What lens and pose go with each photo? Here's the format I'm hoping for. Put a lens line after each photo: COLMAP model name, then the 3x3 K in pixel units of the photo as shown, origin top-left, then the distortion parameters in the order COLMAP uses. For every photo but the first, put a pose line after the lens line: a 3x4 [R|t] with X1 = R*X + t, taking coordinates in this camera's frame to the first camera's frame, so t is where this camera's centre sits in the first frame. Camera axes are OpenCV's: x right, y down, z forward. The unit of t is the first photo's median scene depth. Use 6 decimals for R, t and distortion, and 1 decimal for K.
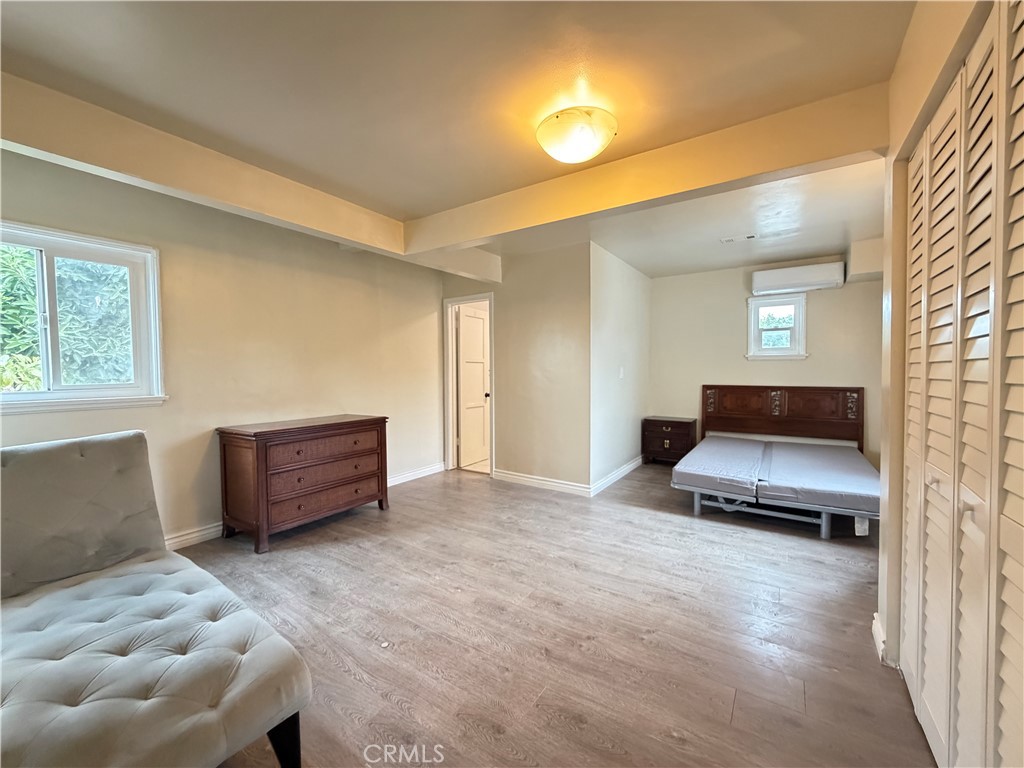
lens RADIAL K [[412.2, 0, 512.0], [0, 412.2, 384.0], [0, 0, 1]] dist [-0.000808, -0.000056]
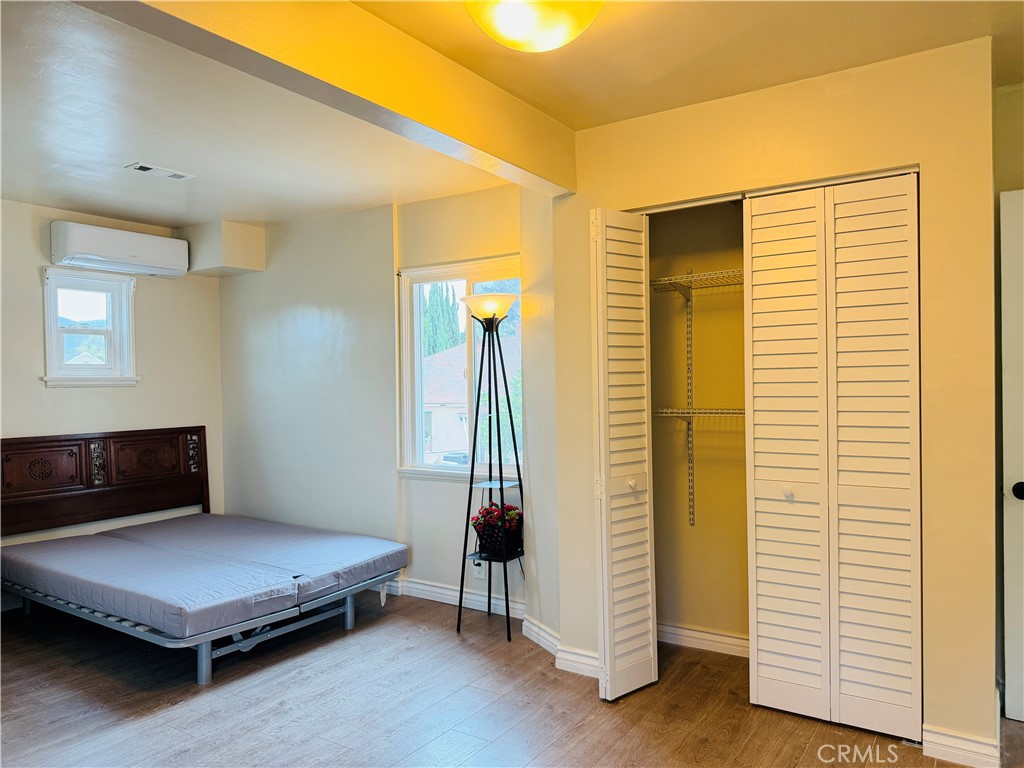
lens RADIAL K [[718.1, 0, 512.0], [0, 718.1, 384.0], [0, 0, 1]] dist [0.115898, -0.194853]
pose [[0.000913, 0.000280, 1.000000, -0.514680], [0.046561, 0.998915, -0.000322, -0.050475], [-0.998915, 0.046562, 0.000899, 0.622701]]
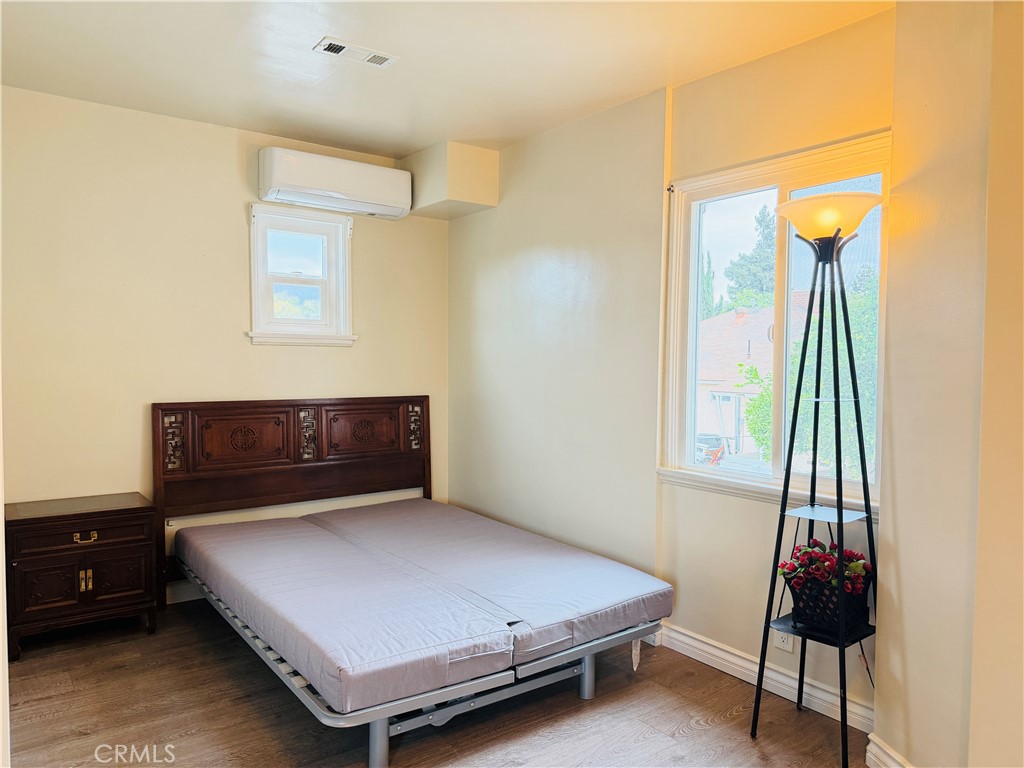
lens RADIAL K [[718.1, 0, 512.0], [0, 718.1, 384.0], [0, 0, 1]] dist [0.115898, -0.194853]
pose [[0.332234, -0.028820, 0.942756, -0.117278], [0.019279, 0.999532, 0.023761, -0.040818], [-0.943000, 0.010281, 0.332634, 0.710549]]
